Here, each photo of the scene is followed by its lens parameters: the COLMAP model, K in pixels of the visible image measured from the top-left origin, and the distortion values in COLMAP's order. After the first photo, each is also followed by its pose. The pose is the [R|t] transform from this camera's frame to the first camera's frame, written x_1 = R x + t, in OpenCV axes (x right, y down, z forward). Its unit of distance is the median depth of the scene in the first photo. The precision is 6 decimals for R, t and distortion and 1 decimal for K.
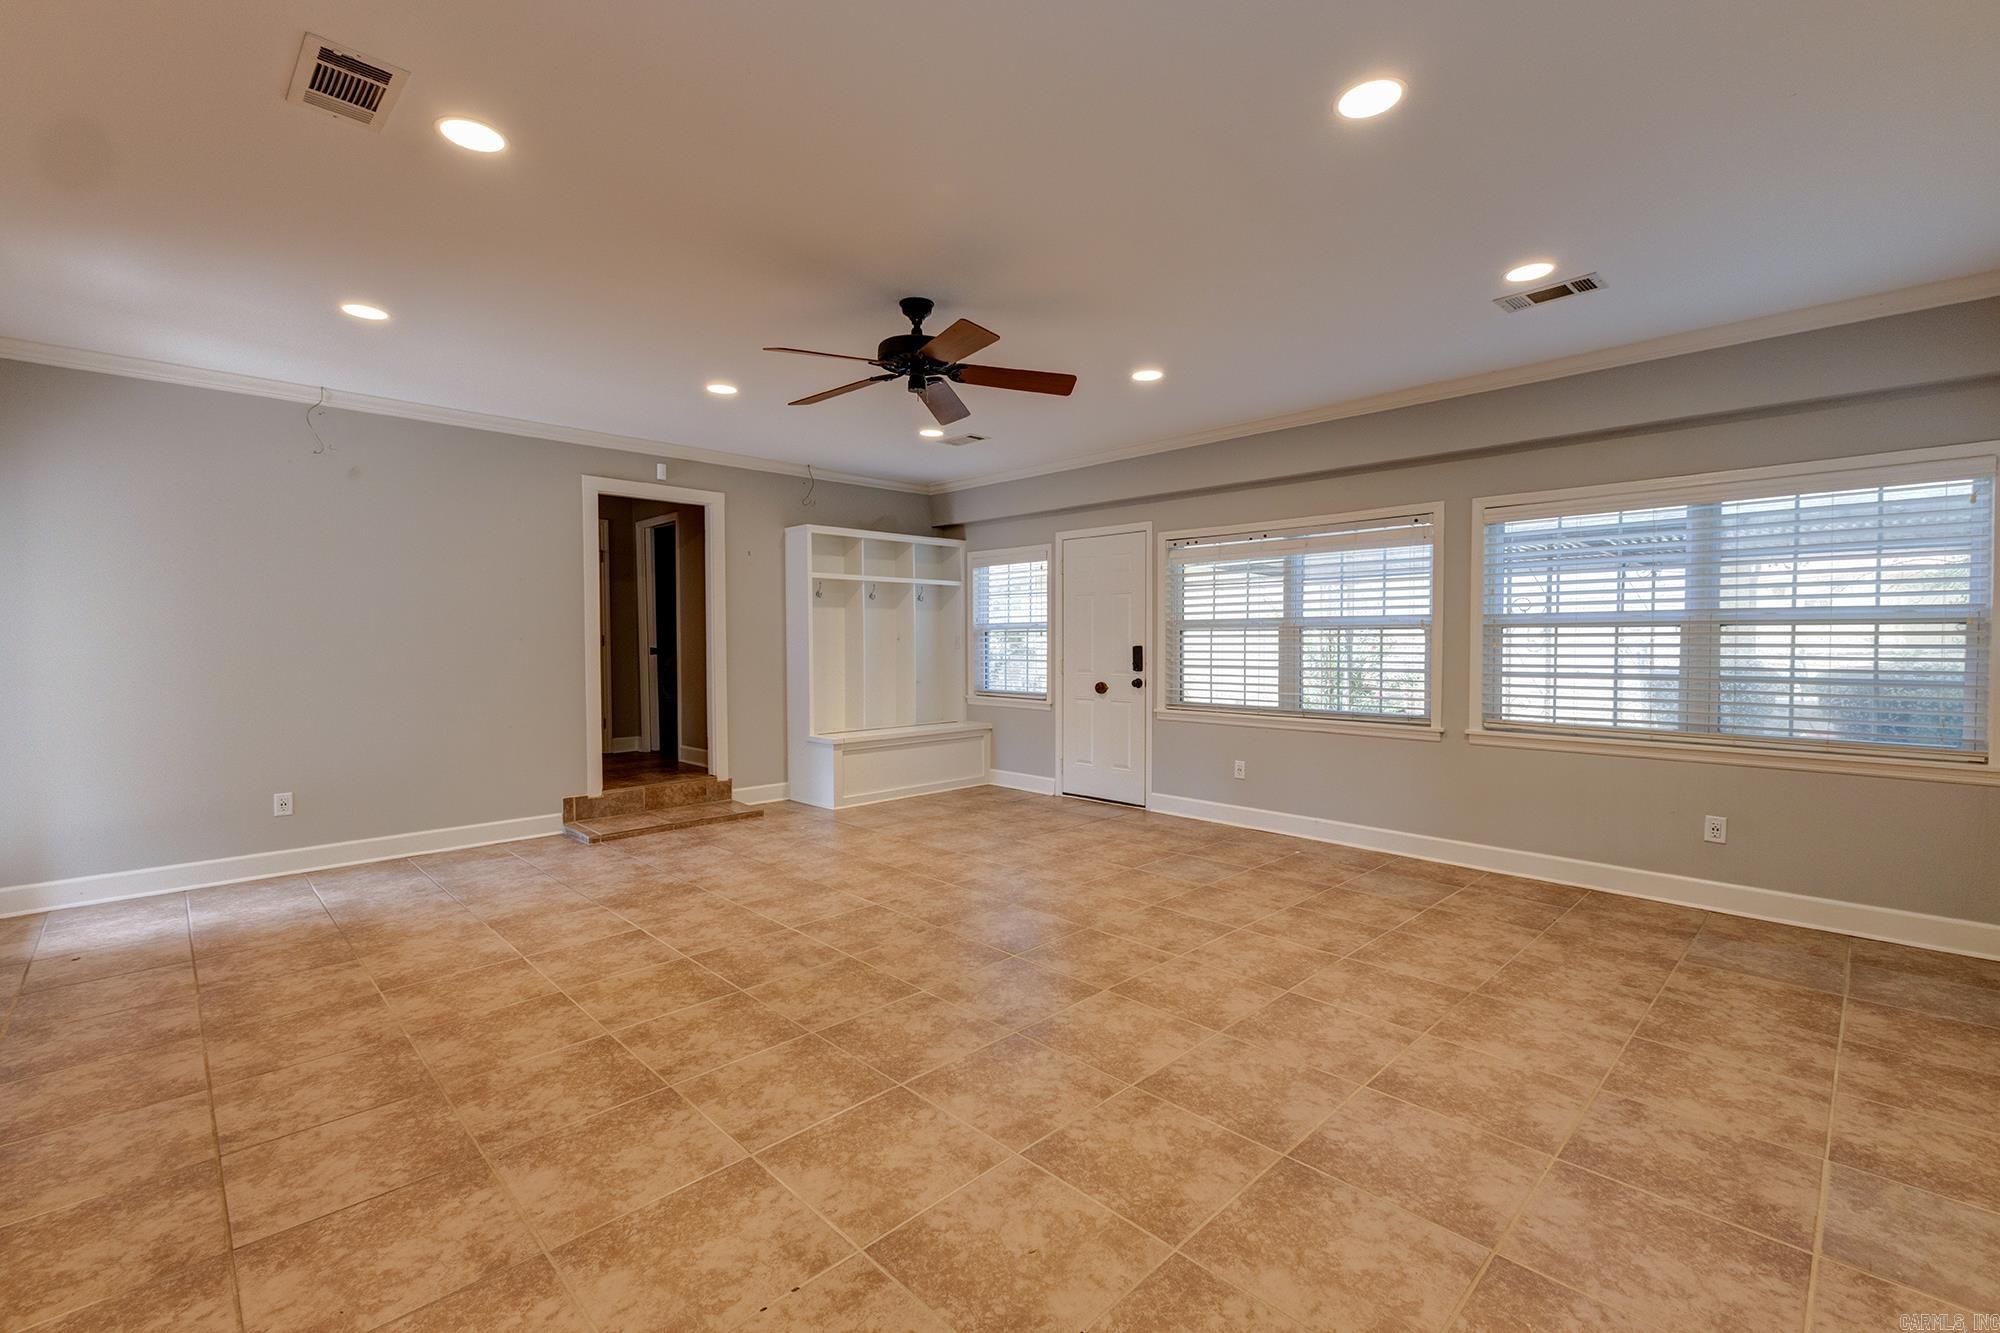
lens RADIAL K [[862.8, 0, 1004.0], [0, 862.8, 659.2], [0, 0, 1]] dist [0.007439, -0.001315]
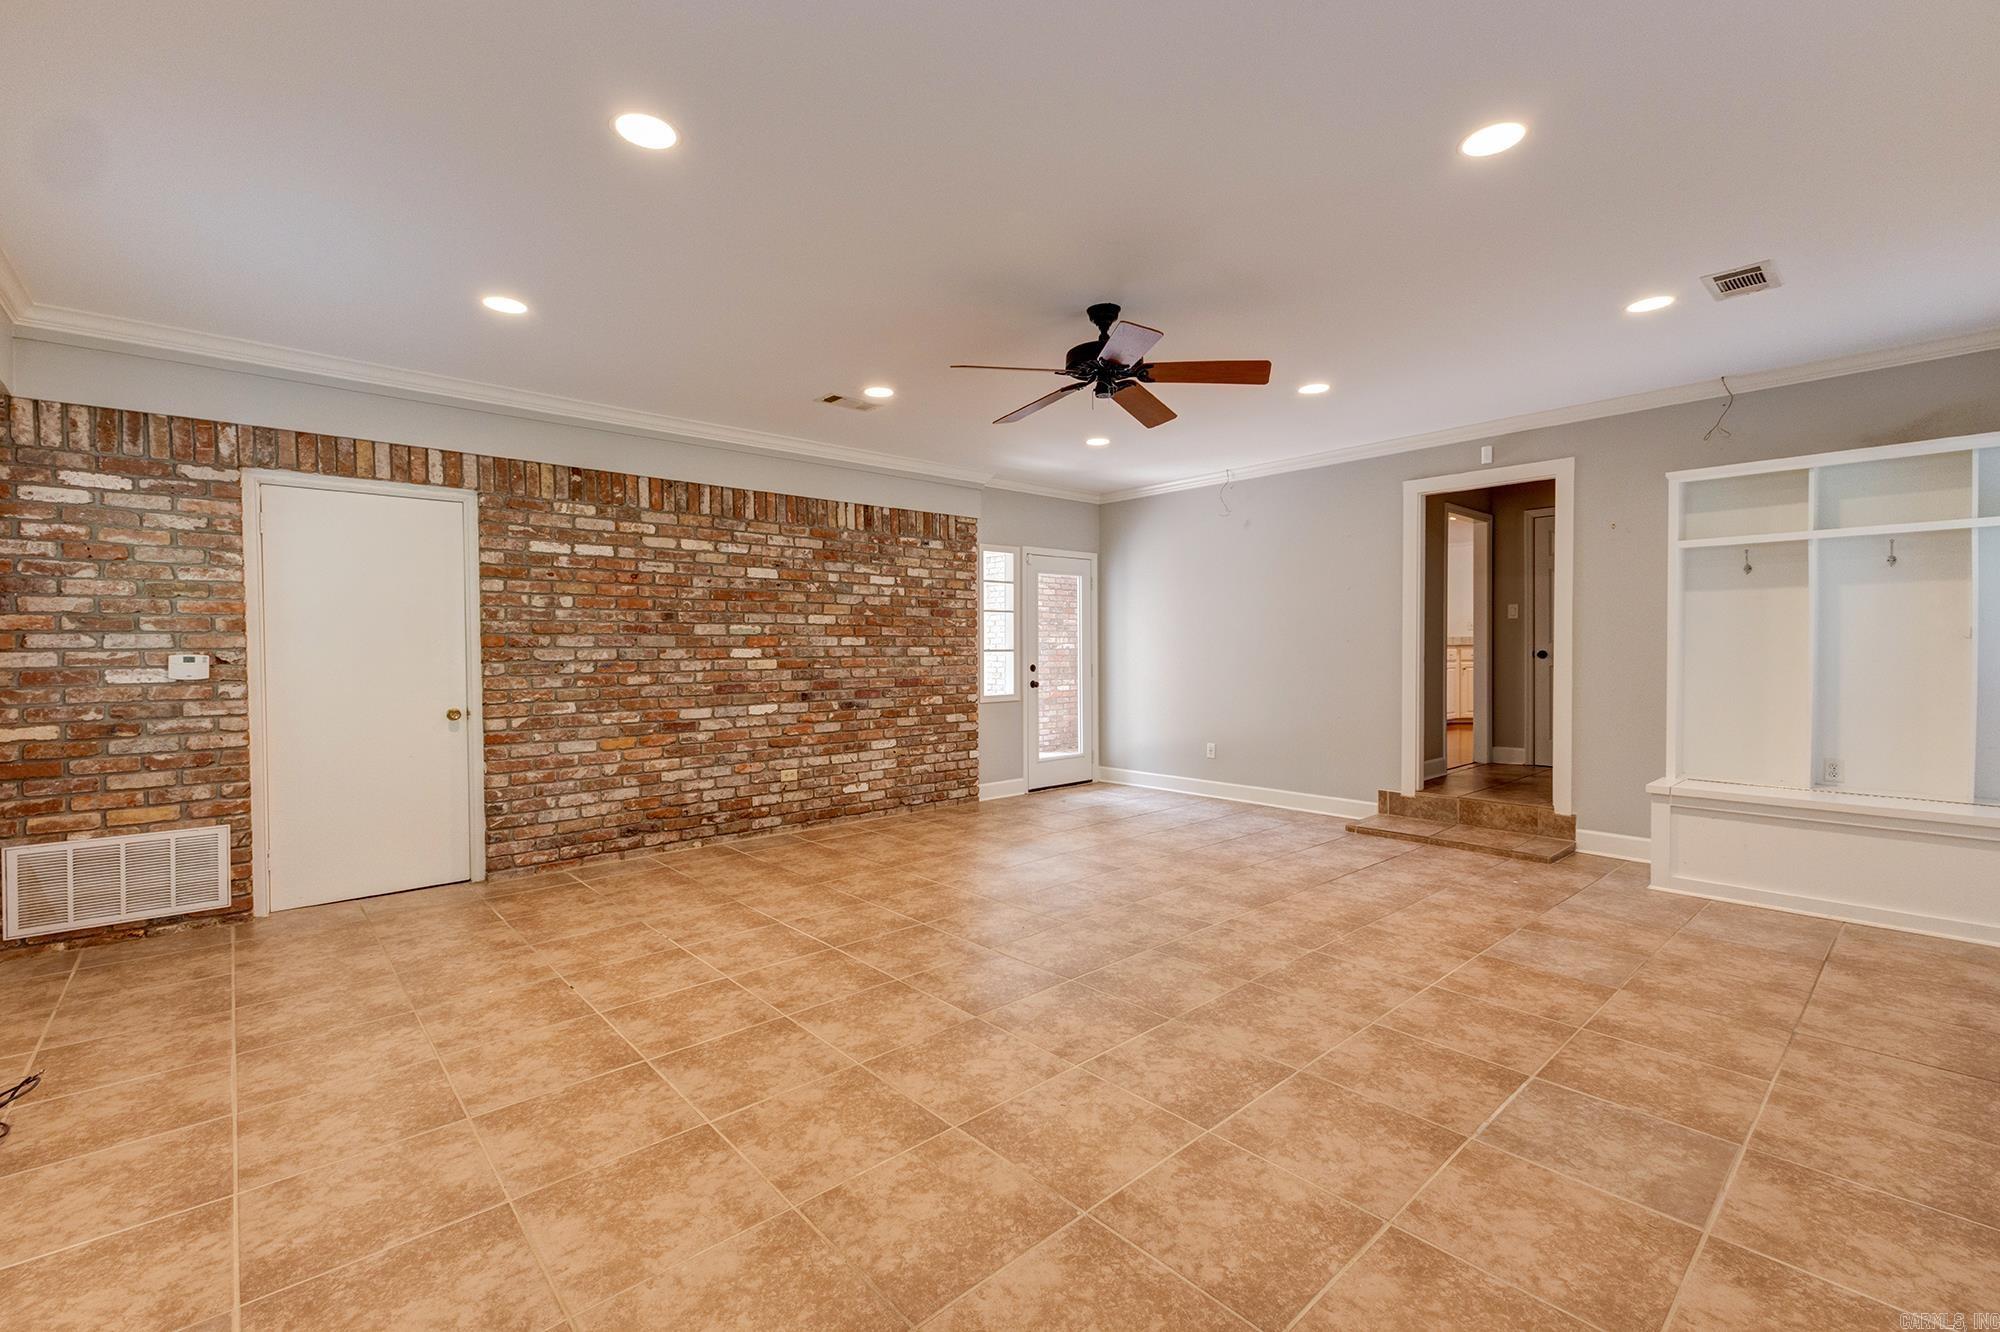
lens RADIAL K [[862.8, 0, 1004.0], [0, 862.8, 661.4], [0, 0, 1]] dist [0.007439, -0.001315]
pose [[-0.048881, 0.020493, -0.998594, 1.142587], [-0.017188, 0.999624, 0.021355, -0.025066], [0.998657, 0.018208, -0.048510, 1.170245]]
